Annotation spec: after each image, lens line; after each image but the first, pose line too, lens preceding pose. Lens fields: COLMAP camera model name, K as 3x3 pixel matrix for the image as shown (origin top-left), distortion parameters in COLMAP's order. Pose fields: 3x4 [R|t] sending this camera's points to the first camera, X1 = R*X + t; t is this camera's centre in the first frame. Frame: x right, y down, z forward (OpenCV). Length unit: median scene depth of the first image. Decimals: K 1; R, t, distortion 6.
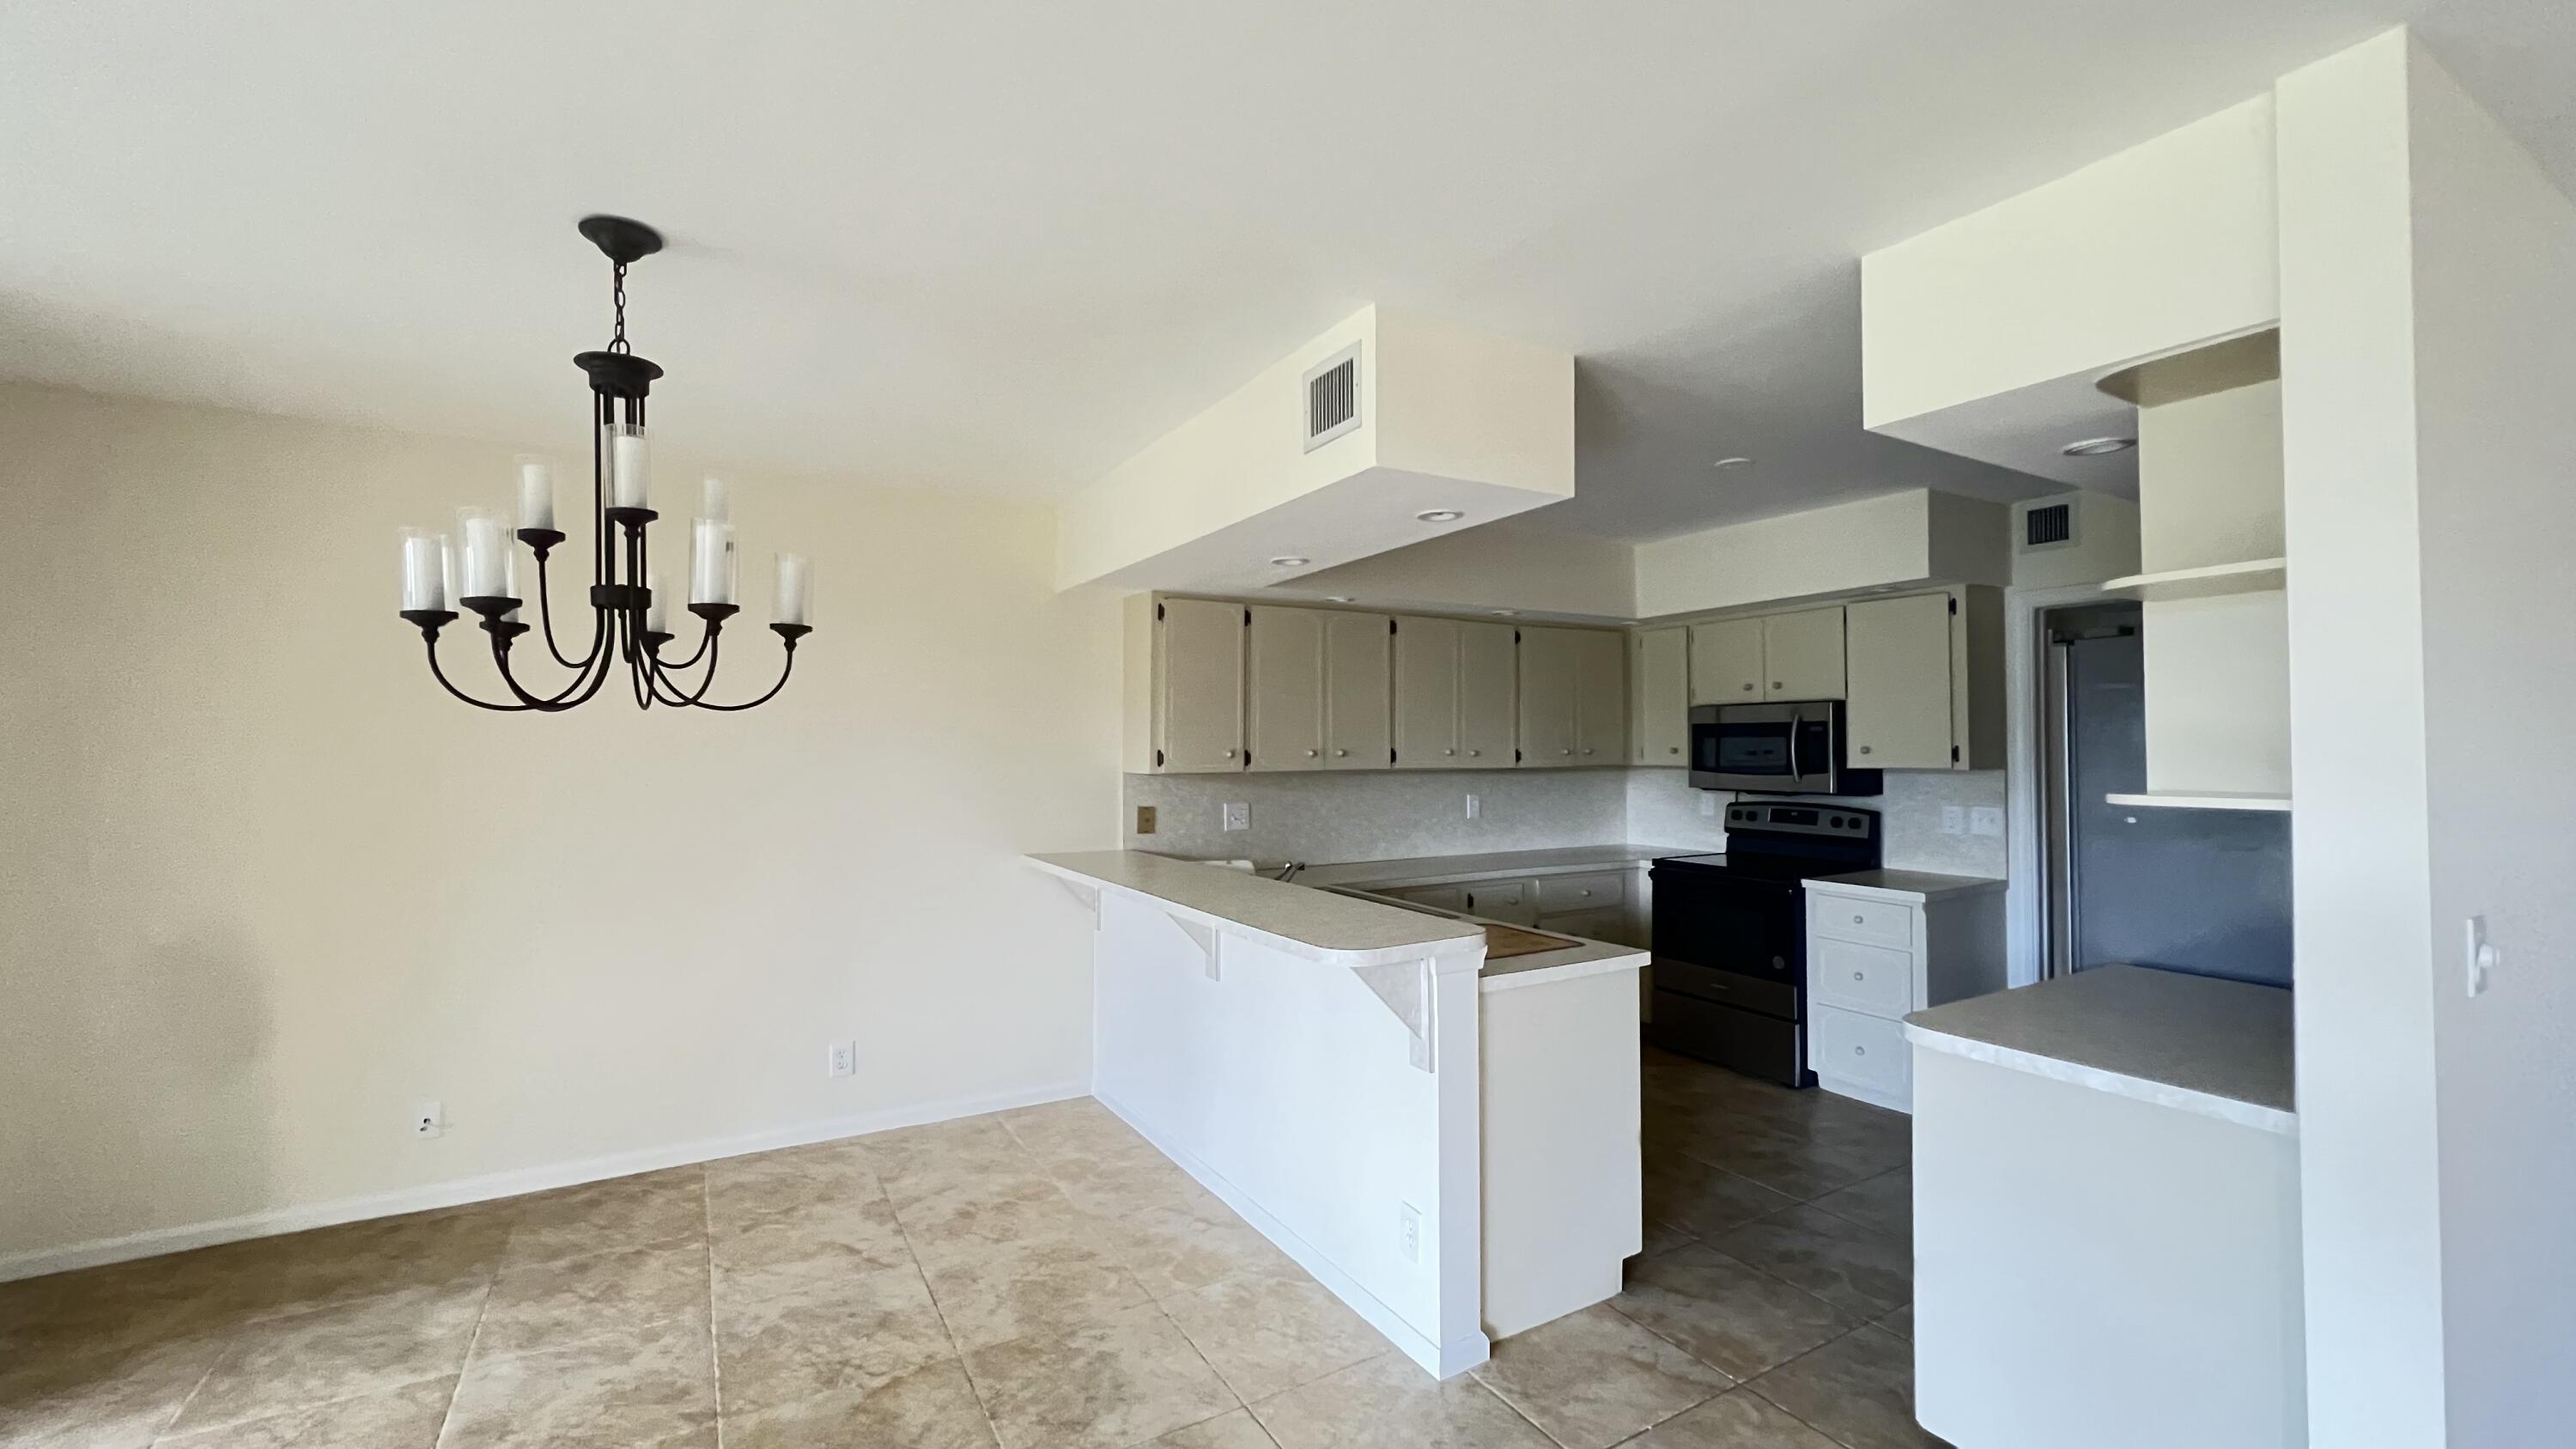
lens RADIAL K [[1021.3, 0, 1290.6], [0, 1021.3, 729.4], [0, 0, 1]] dist [-0.001413, -0.000211]
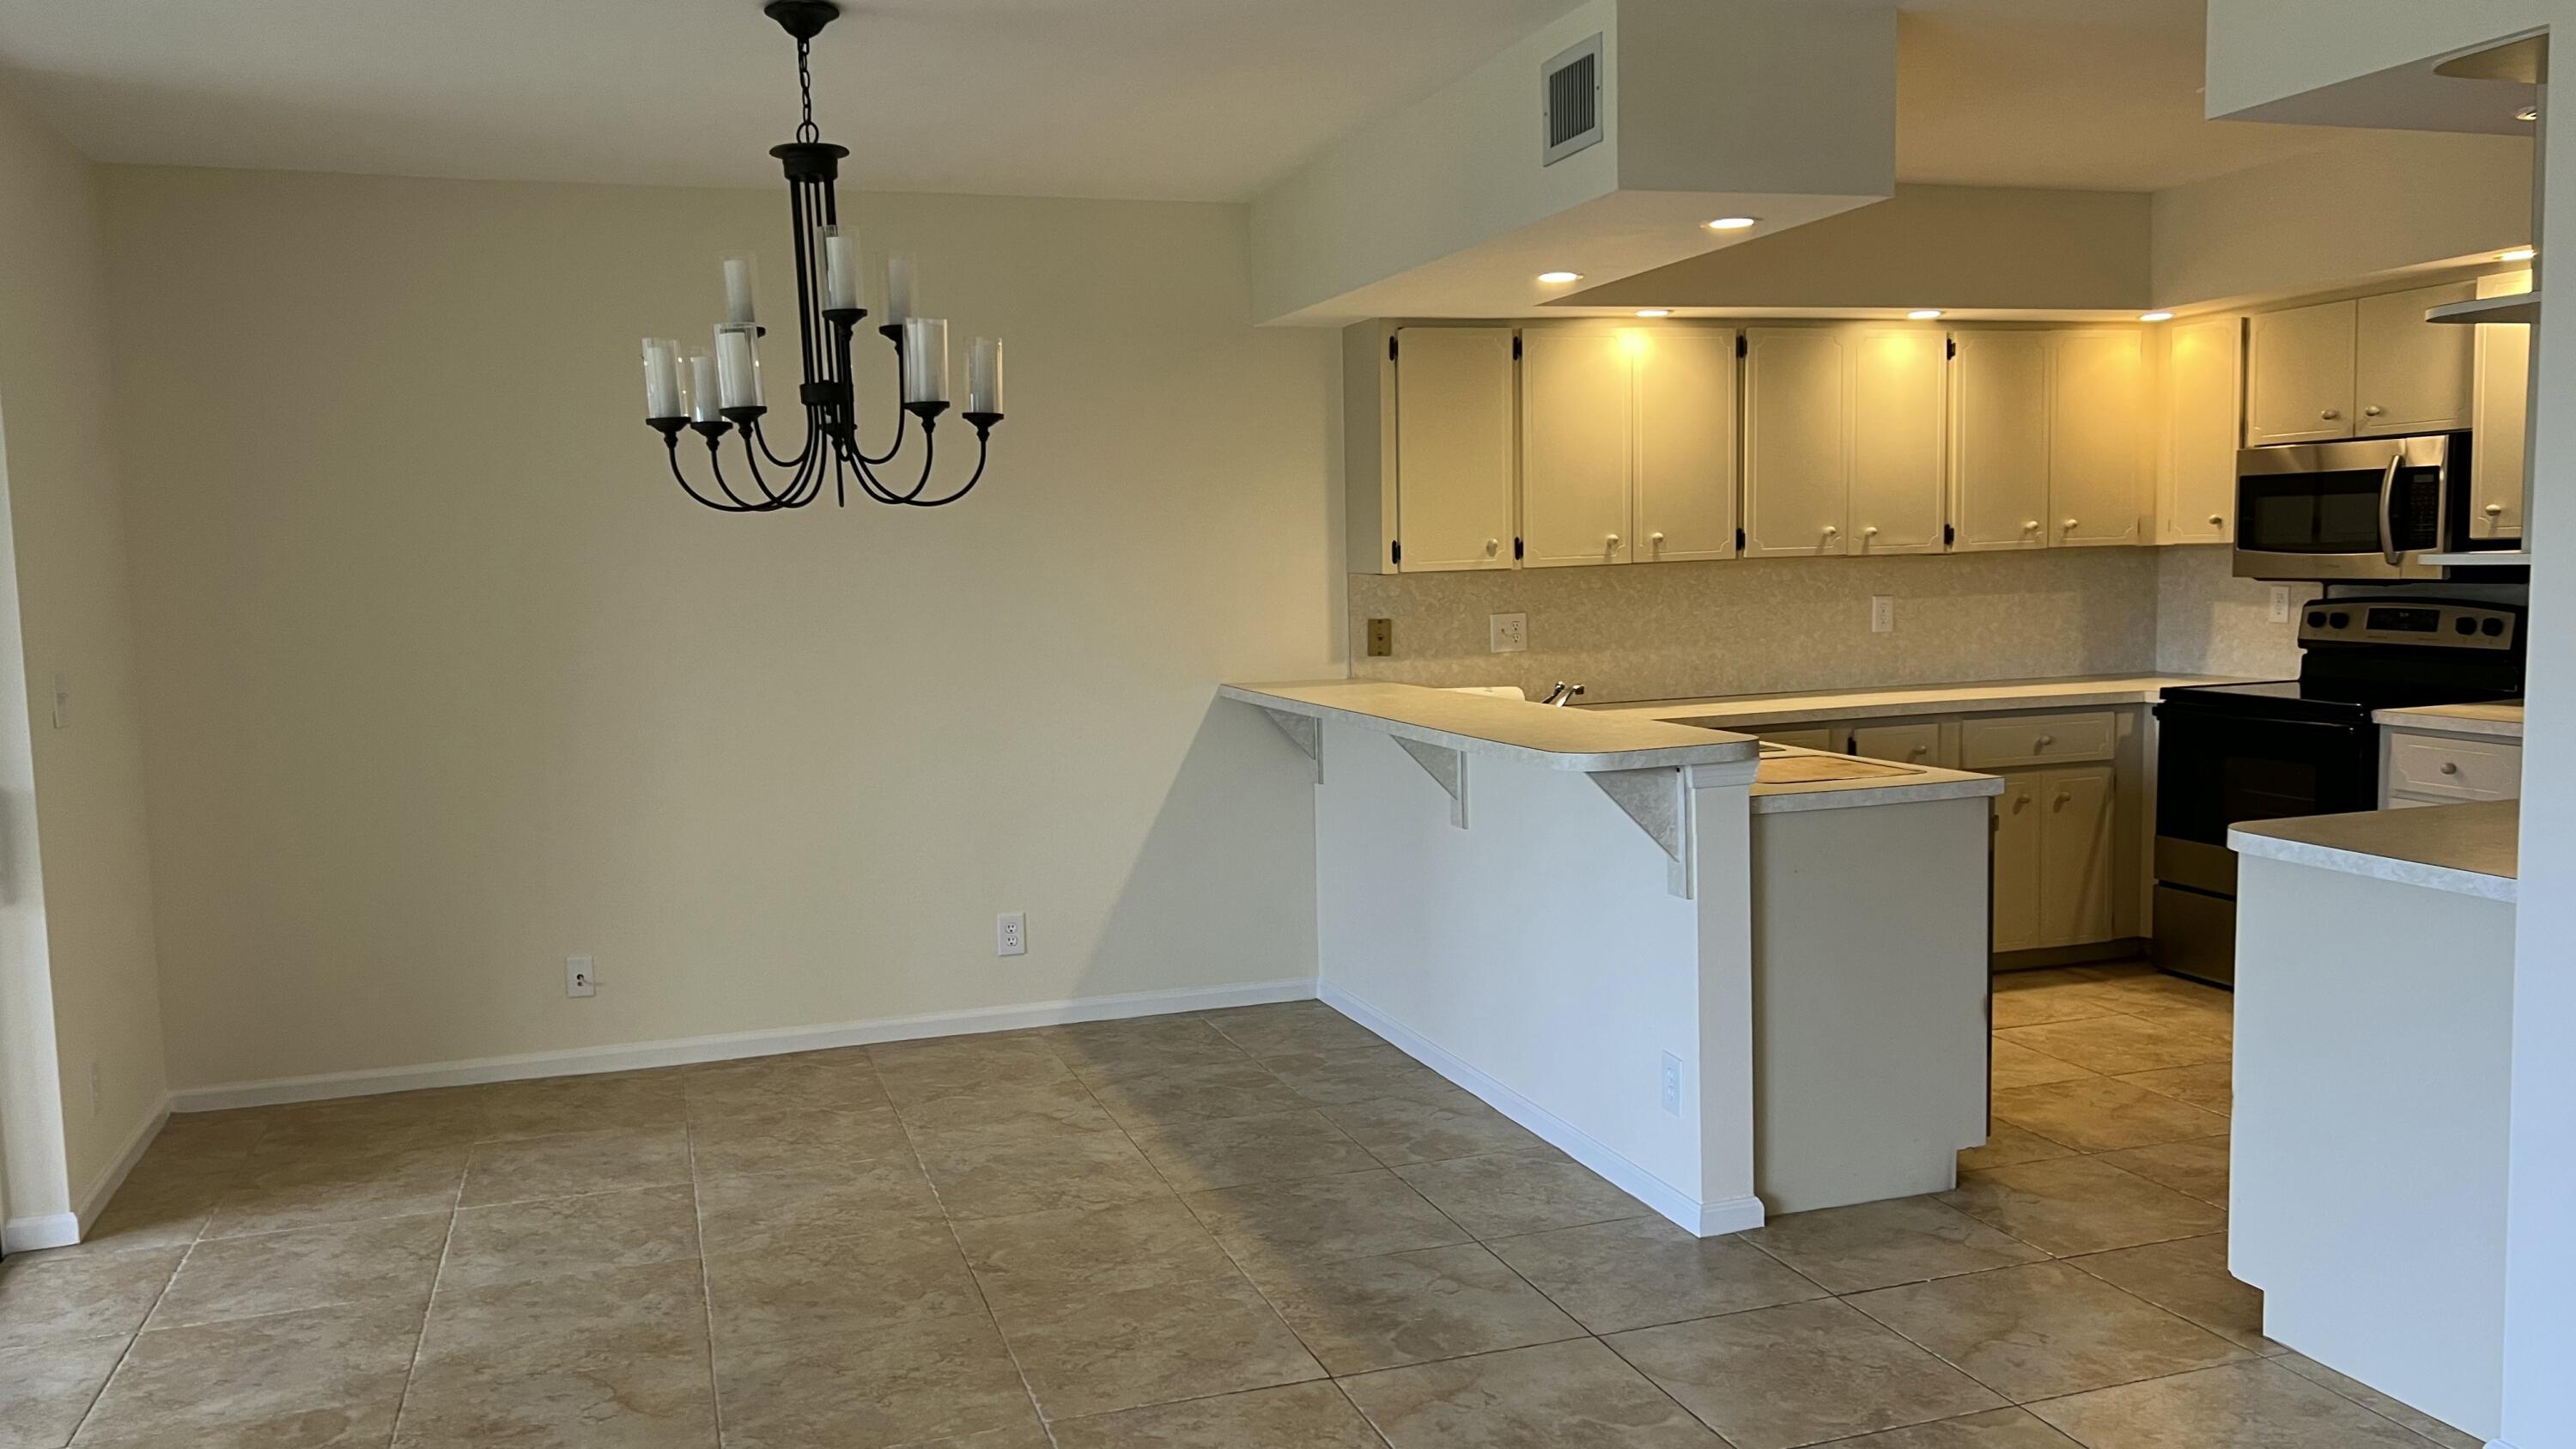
lens RADIAL K [[1932.6, 0, 1293.2], [0, 1932.6, 739.5], [0, 0, 1]] dist [0.110004, -0.209619]
pose [[0.978519, -0.004288, -0.206114, 0.133085], [0.028837, 0.992801, 0.116250, -0.002171], [0.204132, -0.119697, 0.971598, -0.594895]]
